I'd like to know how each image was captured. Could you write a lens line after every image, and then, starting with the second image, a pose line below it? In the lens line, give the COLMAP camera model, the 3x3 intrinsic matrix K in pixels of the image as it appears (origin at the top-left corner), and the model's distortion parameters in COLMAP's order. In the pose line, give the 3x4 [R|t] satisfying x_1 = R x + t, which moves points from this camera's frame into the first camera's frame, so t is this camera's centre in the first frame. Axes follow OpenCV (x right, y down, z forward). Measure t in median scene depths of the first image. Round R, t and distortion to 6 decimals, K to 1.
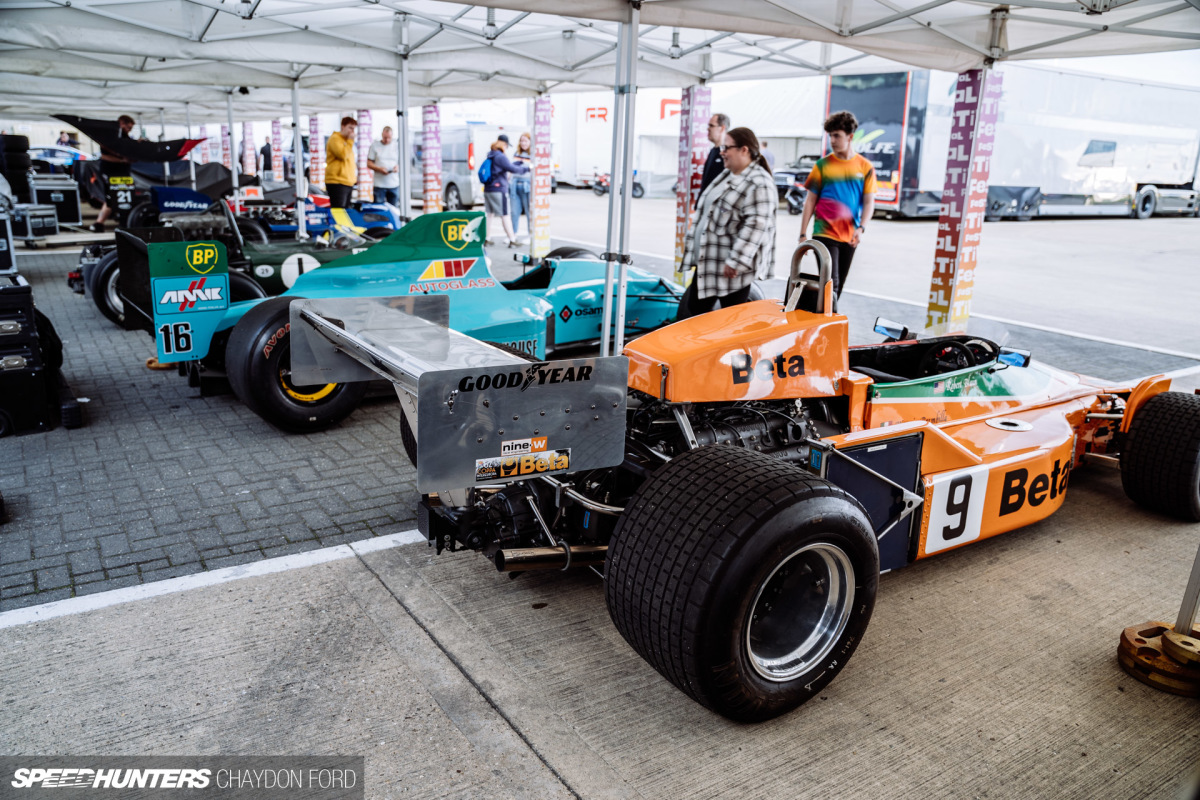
lens RADIAL K [[940.5, 0, 605.2], [0, 940.5, 400.4], [0, 0, 1]] dist [-0.018036, -0.002569]
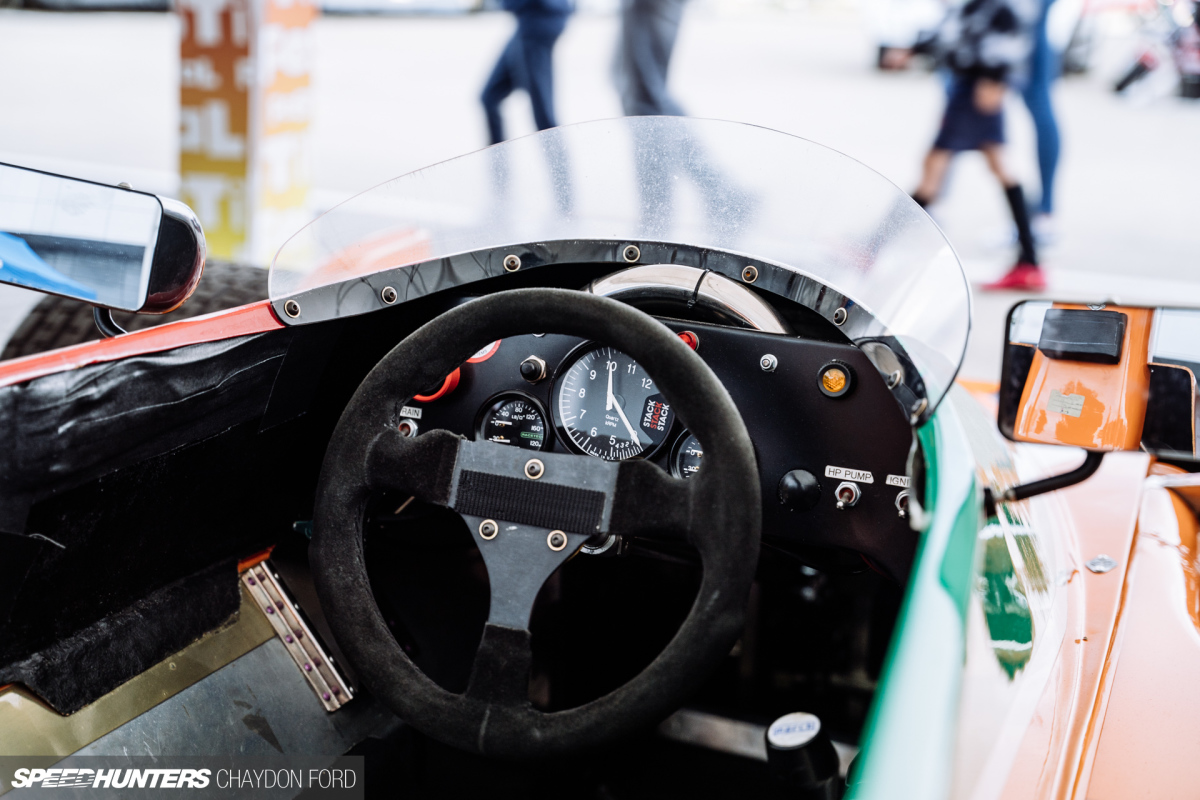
lens RADIAL K [[1659.3, 0, 601.8], [0, 1659.3, 398.0], [0, 0, 1]] dist [0.045126, 0.000000]
pose [[0.817104, -0.136829, 0.560017, 0.178546], [0.130867, 0.990089, 0.050963, -0.043414], [-0.561440, 0.031646, 0.826912, 0.589289]]
